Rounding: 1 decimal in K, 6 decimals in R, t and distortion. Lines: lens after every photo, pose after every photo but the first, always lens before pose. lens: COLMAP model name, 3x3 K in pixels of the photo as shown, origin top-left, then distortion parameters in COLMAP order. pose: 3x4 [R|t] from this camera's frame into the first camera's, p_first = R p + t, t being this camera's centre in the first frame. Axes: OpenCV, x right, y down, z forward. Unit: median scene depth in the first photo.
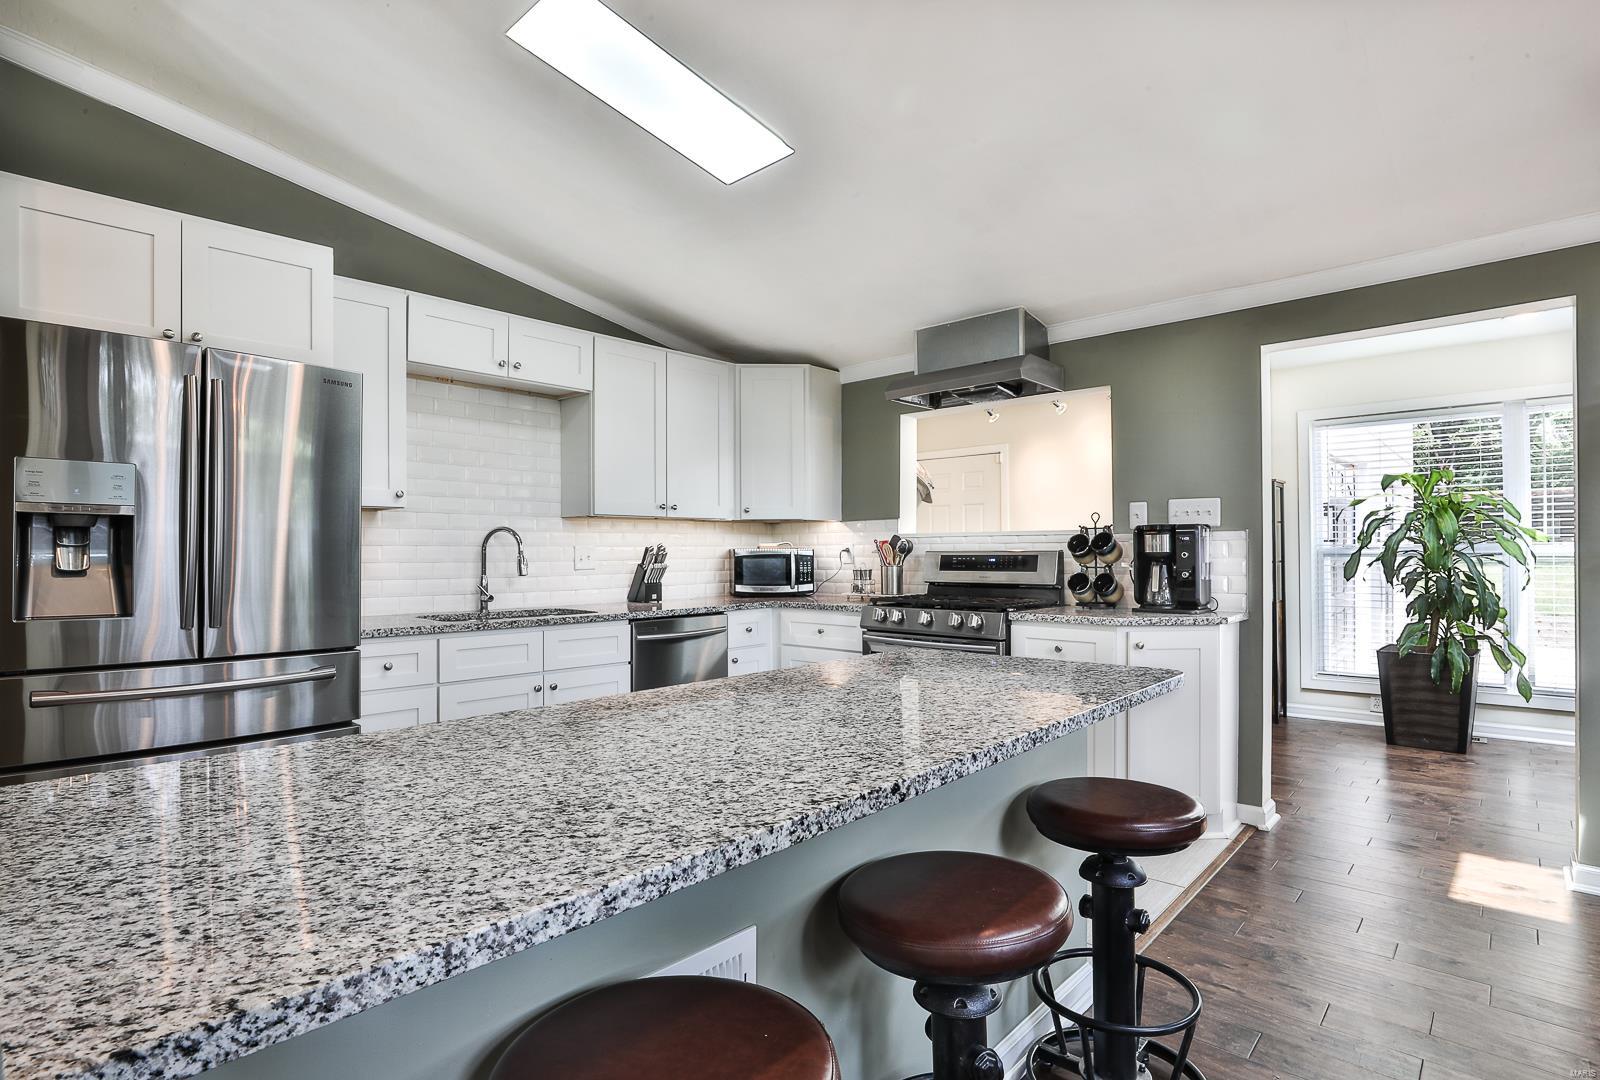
lens RADIAL K [[785.1, 0, 835.3], [0, 785.1, 547.9], [0, 0, 1]] dist [-0.030987, 0.004500]
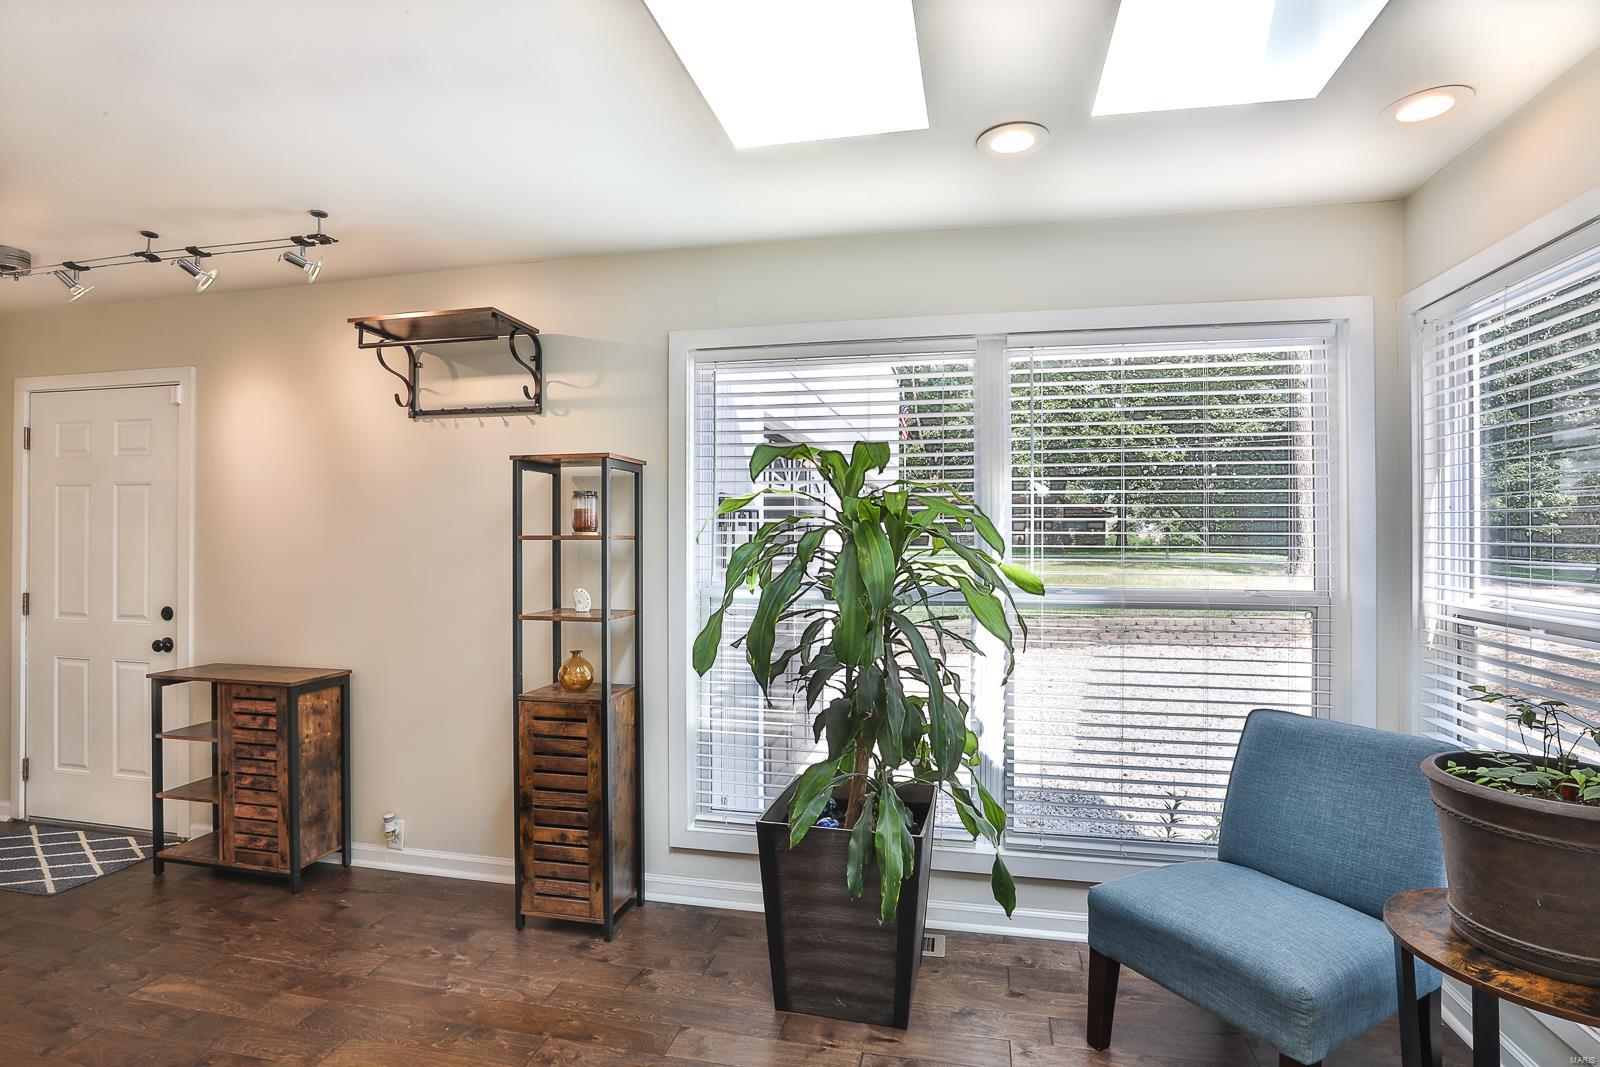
lens RADIAL K [[785.1, 0, 802.7], [0, 785.1, 539.9], [0, 0, 1]] dist [-0.030987, 0.004500]
pose [[0.875219, 0.012403, 0.483569, 0.506783], [-0.012487, 0.999917, -0.003047, -0.038577], [-0.483566, -0.003372, 0.875301, 0.586920]]
